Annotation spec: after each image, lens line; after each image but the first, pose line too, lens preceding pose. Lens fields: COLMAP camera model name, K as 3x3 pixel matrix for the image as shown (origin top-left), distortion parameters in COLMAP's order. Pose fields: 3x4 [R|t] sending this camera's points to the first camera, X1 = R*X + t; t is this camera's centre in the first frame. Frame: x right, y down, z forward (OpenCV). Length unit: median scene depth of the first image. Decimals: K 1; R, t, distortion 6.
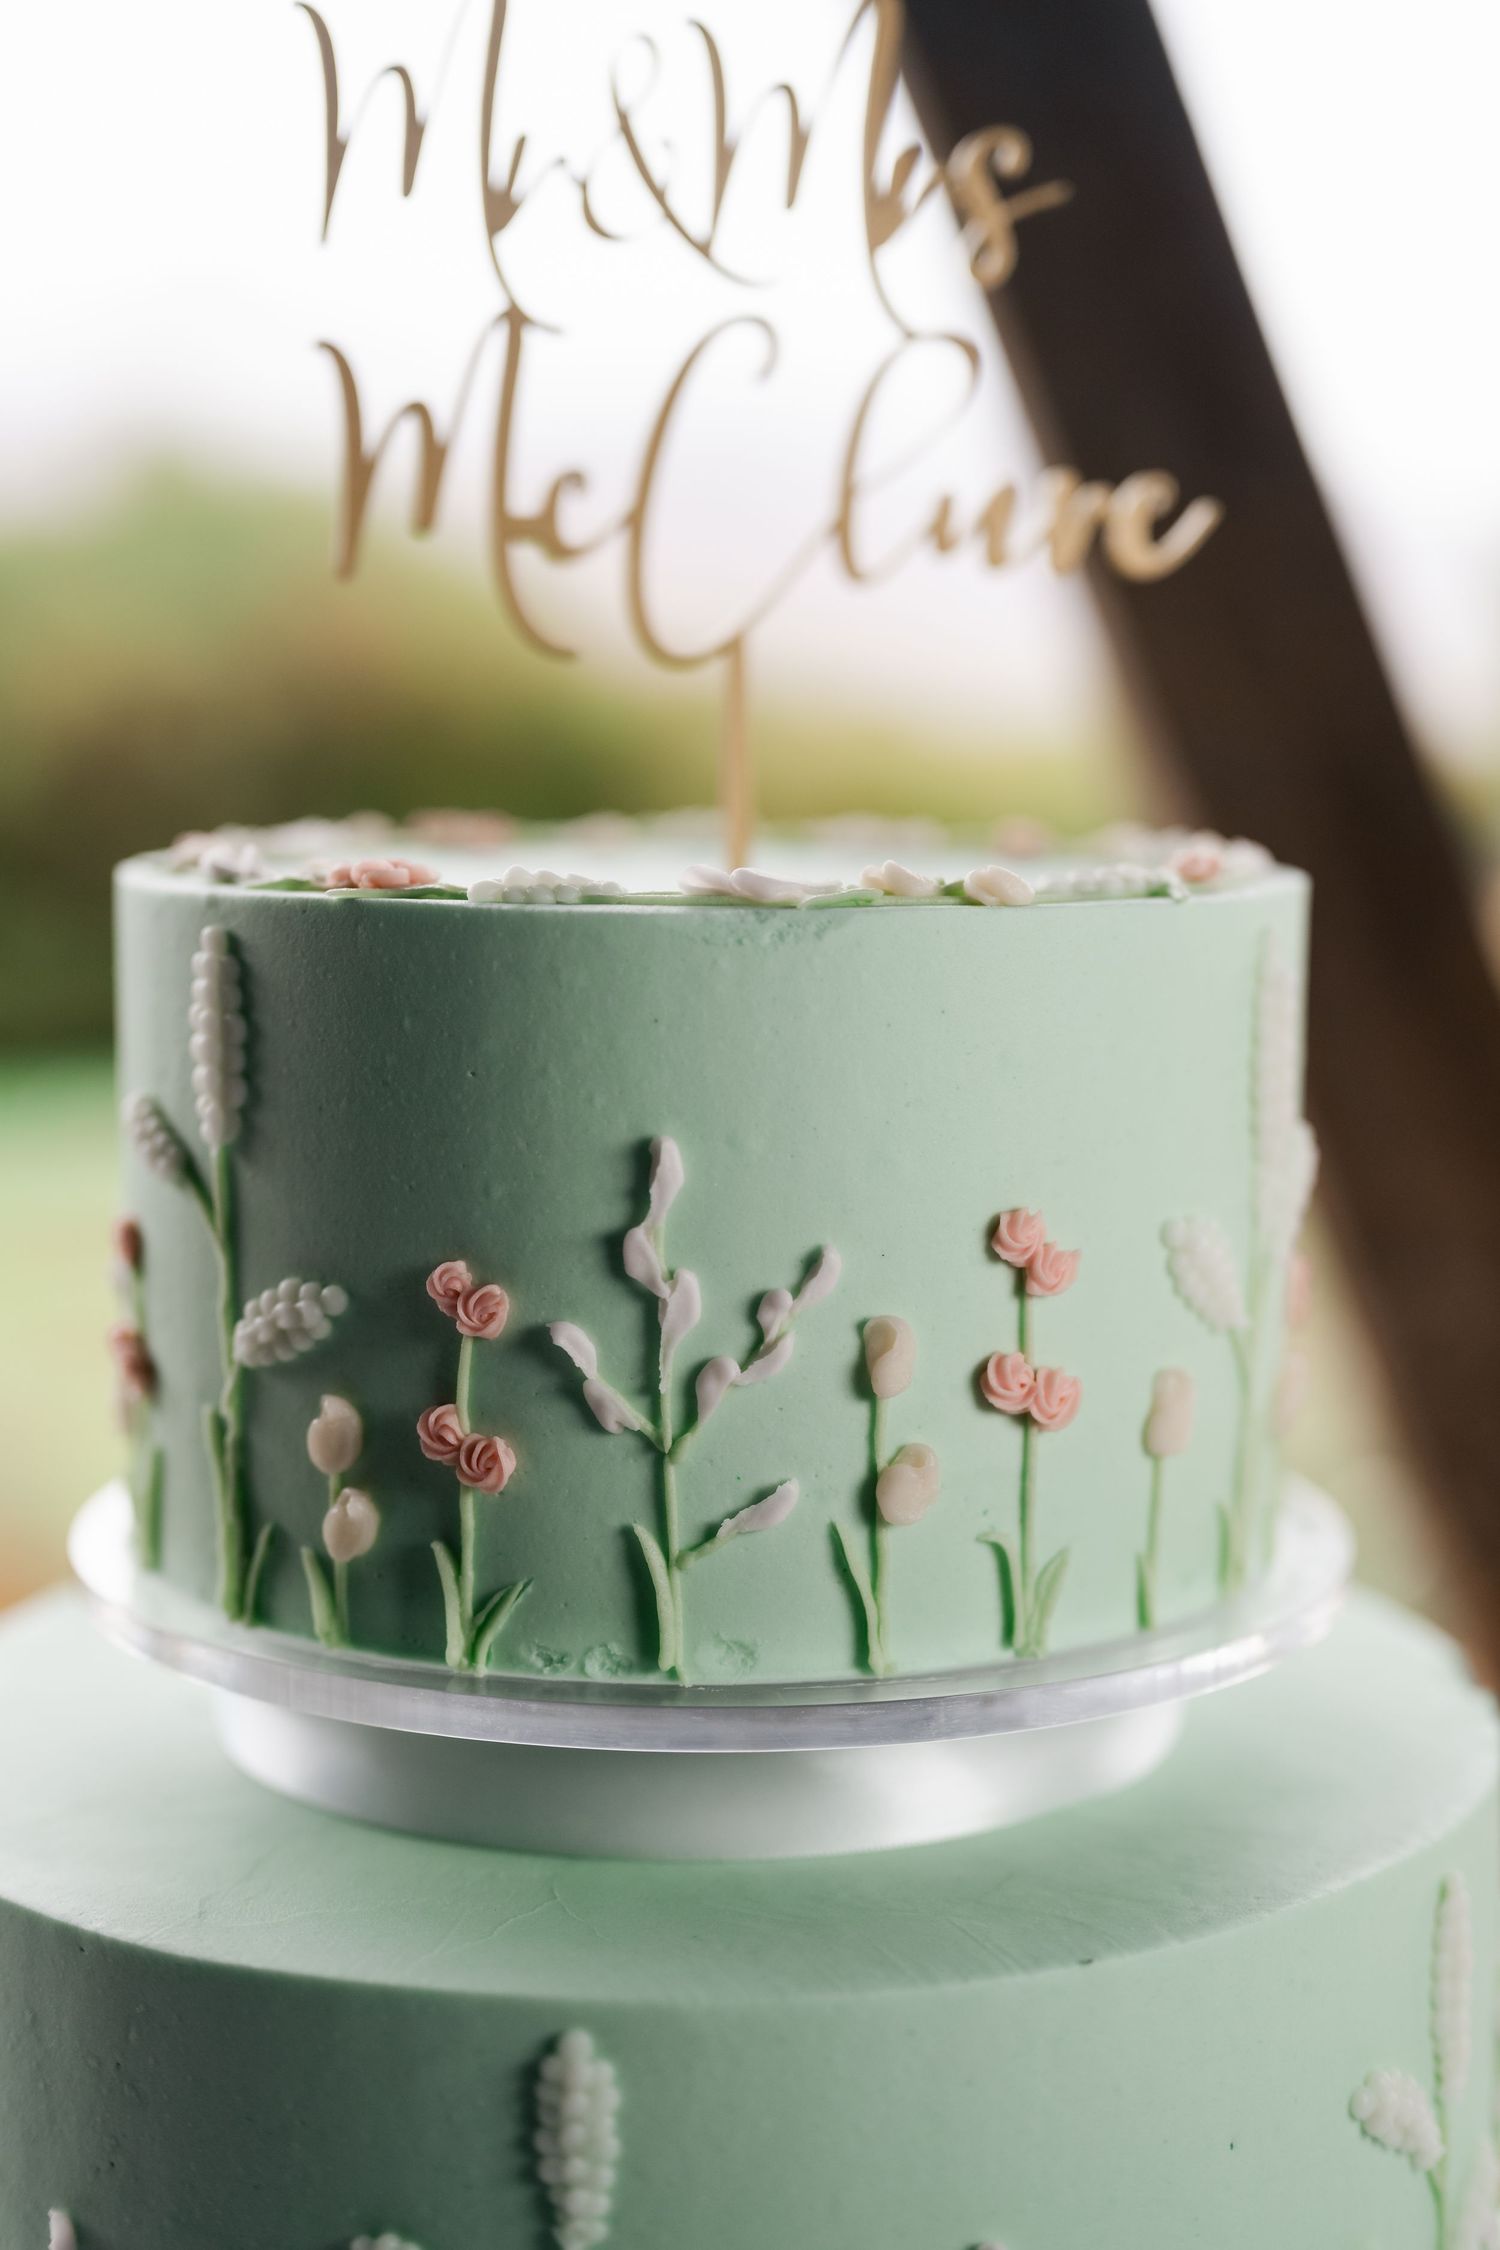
lens RADIAL K [[3101.6, 0, 750.0], [0, 3101.6, 1125.0], [0, 0, 1]] dist [-0.014316, 0.007431]
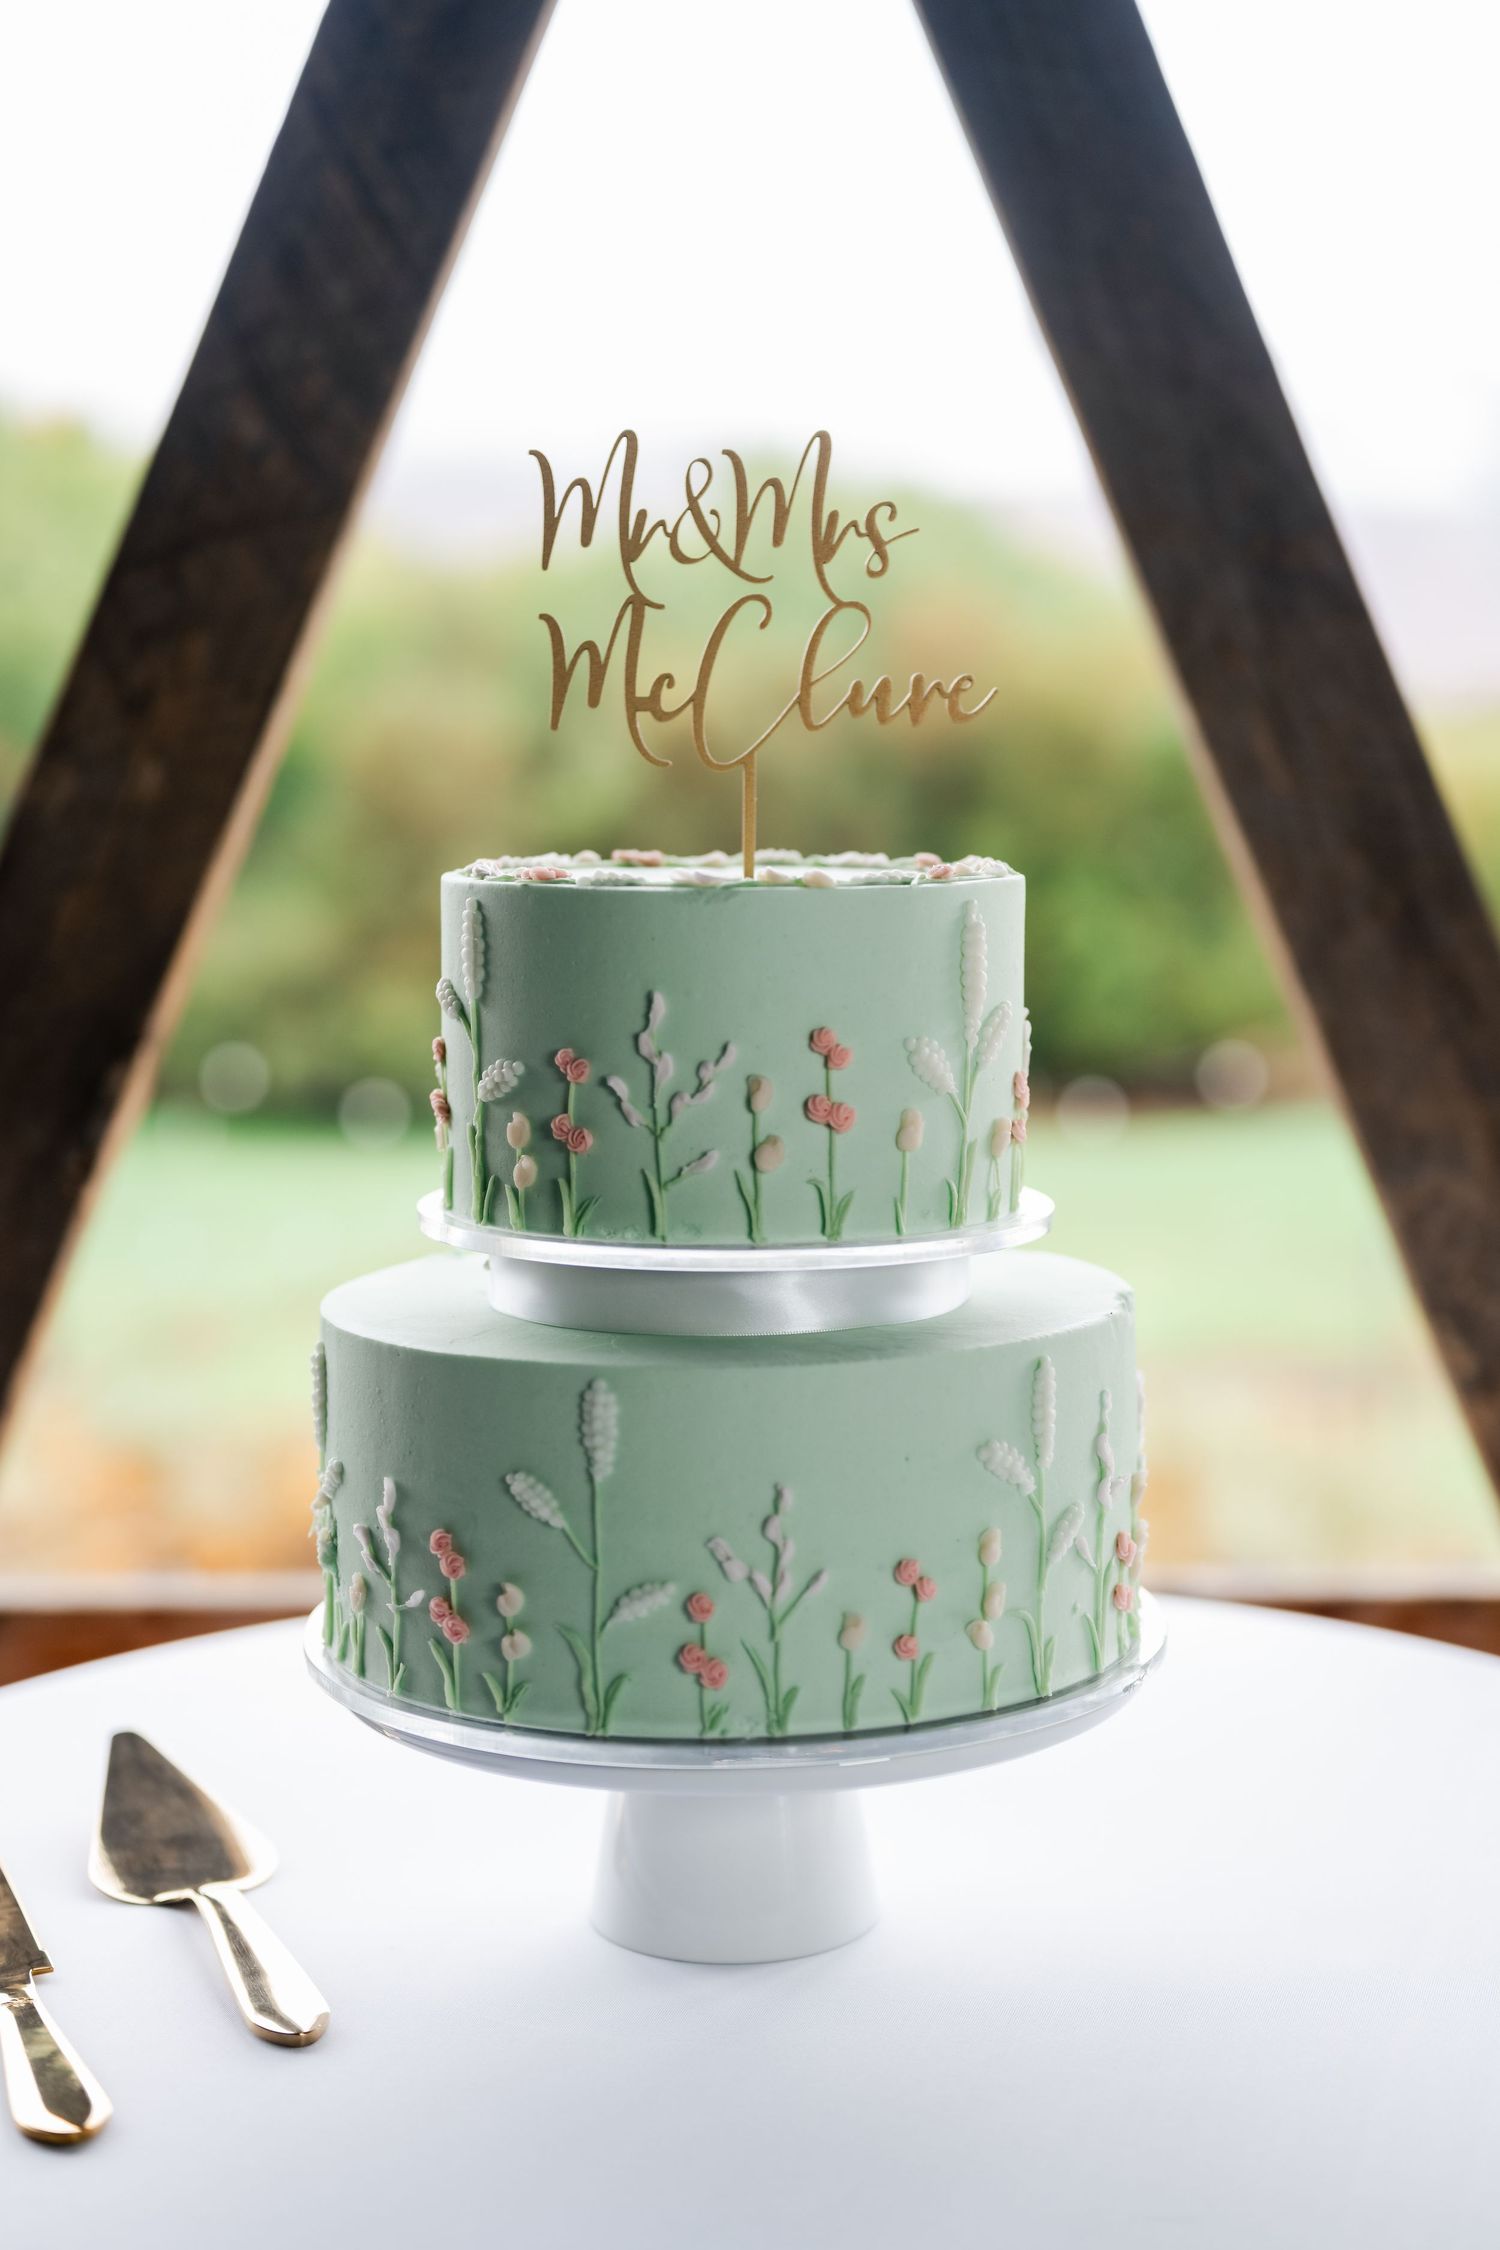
lens RADIAL K [[3338.7, 0, 750.0], [0, 3338.7, 1125.0], [0, 0, 1]] dist [-0.003535, -0.031084]
pose [[0.979325, 0.011875, -0.201945, 0.497237], [-0.015537, 0.999742, -0.016556, 0.132054], [0.201696, 0.019351, 0.979257, -1.259882]]
